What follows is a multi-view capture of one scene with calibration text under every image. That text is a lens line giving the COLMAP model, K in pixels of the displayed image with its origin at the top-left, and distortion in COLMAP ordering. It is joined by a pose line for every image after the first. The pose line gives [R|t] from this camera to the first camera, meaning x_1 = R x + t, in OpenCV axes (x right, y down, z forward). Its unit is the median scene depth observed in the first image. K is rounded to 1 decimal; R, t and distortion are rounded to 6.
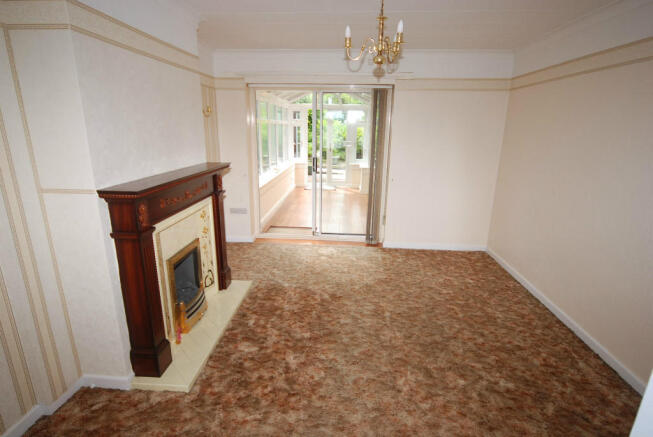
lens RADIAL K [[345.1, 0, 328.4], [0, 345.1, 218.5], [0, 0, 1]] dist [-0.018148, 0.000902]
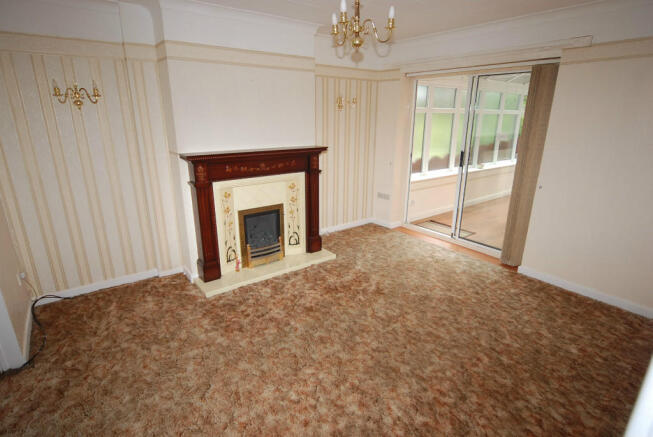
lens RADIAL K [[345.1, 0, 322.7], [0, 345.1, 219.5], [0, 0, 1]] dist [-0.018148, 0.000902]
pose [[0.657548, 0.209071, -0.723823, 0.571522], [-0.189259, 0.975756, 0.109910, -0.047486], [0.729254, 0.064719, 0.681175, 0.209573]]
